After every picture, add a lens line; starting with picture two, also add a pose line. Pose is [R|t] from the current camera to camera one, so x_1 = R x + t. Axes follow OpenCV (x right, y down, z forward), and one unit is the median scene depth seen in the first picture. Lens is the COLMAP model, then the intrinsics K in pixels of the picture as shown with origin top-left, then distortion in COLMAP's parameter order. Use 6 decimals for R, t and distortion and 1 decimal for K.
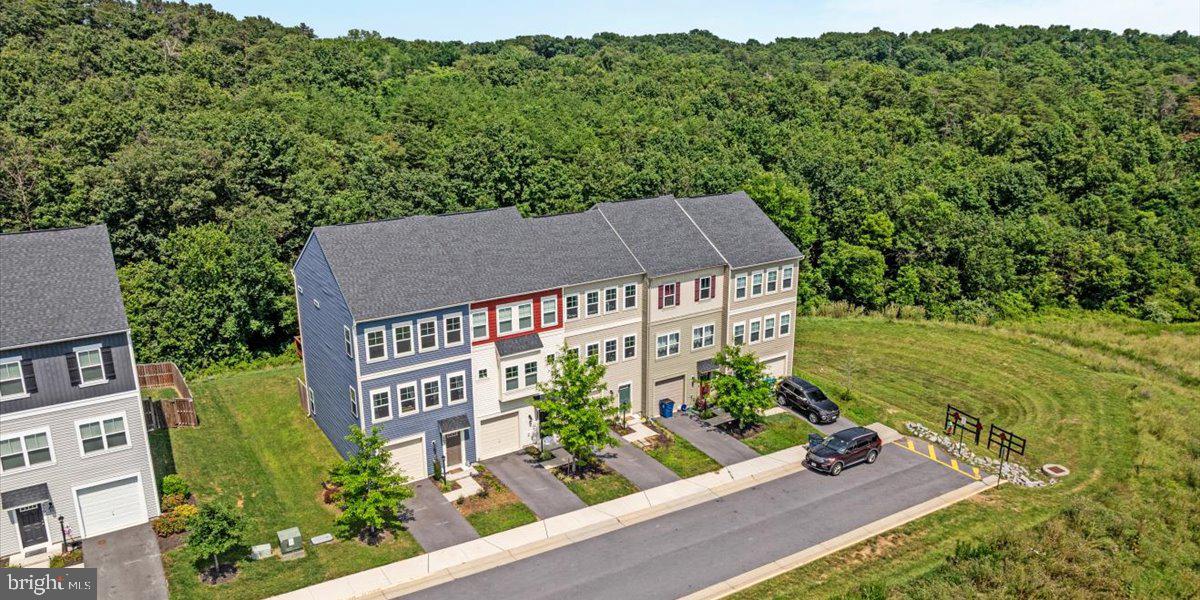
lens RADIAL K [[856.9, 0, 598.7], [0, 856.9, 299.9], [0, 0, 1]] dist [-0.040566, -0.001323]
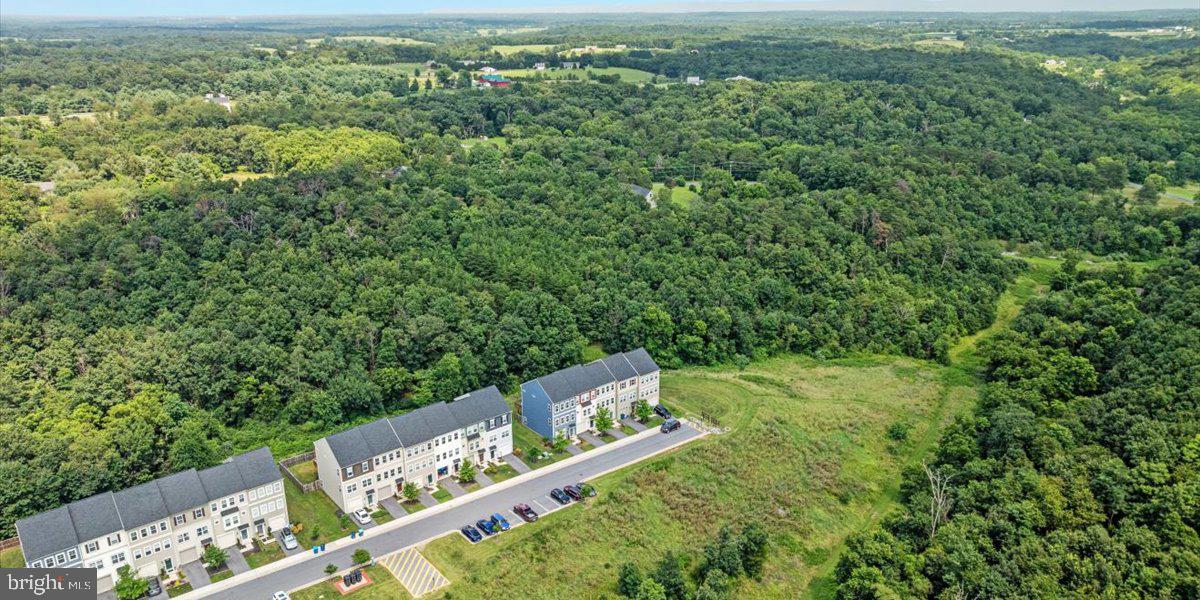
lens RADIAL K [[856.9, 0, 600.8], [0, 856.9, 299.9], [0, 0, 1]] dist [-0.040566, -0.001323]
pose [[0.993145, -0.035586, 0.111344, -0.407609], [0.030426, 0.998398, 0.047704, -0.552904], [-0.112863, -0.043989, 0.992636, -2.605850]]
